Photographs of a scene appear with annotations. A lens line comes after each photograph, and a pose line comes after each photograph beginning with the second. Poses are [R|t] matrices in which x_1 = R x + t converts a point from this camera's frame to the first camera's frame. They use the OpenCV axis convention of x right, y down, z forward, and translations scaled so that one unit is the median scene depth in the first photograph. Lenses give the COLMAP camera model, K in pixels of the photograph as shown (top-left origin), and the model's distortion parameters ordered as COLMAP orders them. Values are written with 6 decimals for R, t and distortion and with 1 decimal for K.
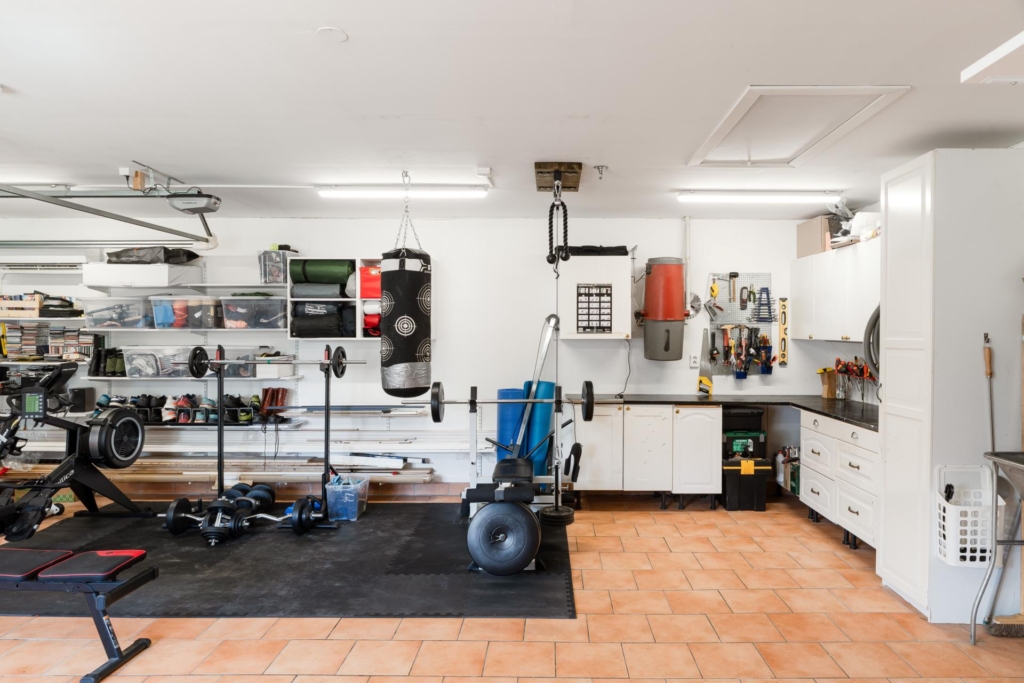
lens RADIAL K [[677.8, 0, 513.7], [0, 677.8, 340.4], [0, 0, 1]] dist [-0.000952, -0.000215]
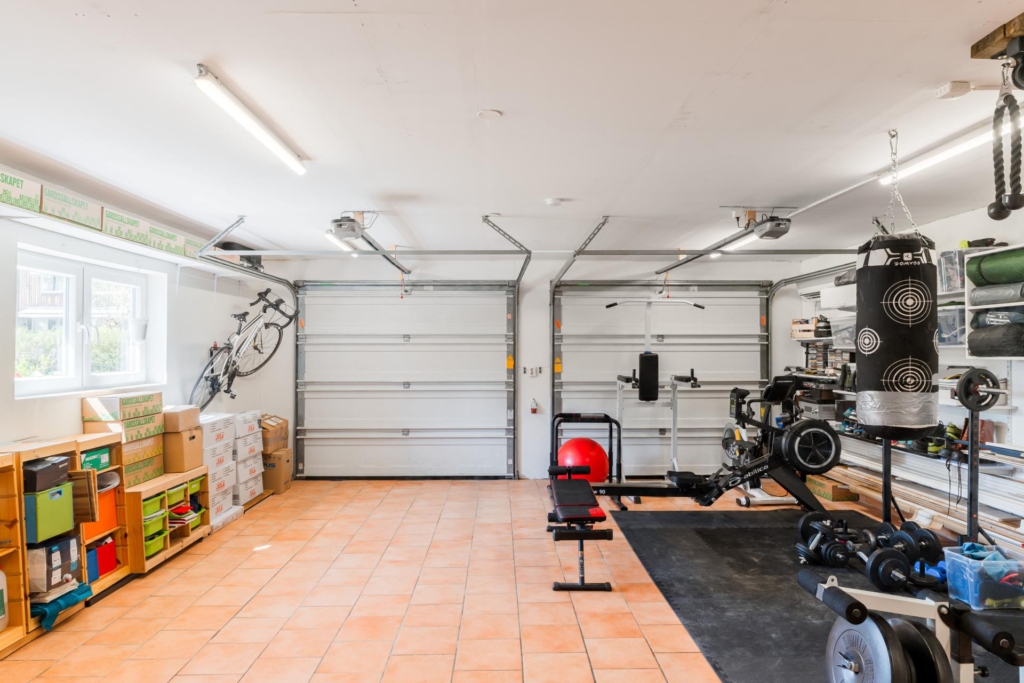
lens RADIAL K [[636.1, 0, 512.2], [0, 636.1, 344.6], [0, 0, 1]] dist [-0.002386, -0.000912]
pose [[0.025911, -0.011690, -0.999596, 0.526942], [-0.006347, 0.999910, -0.011858, -0.006900], [0.999644, 0.006651, 0.025834, 0.591647]]
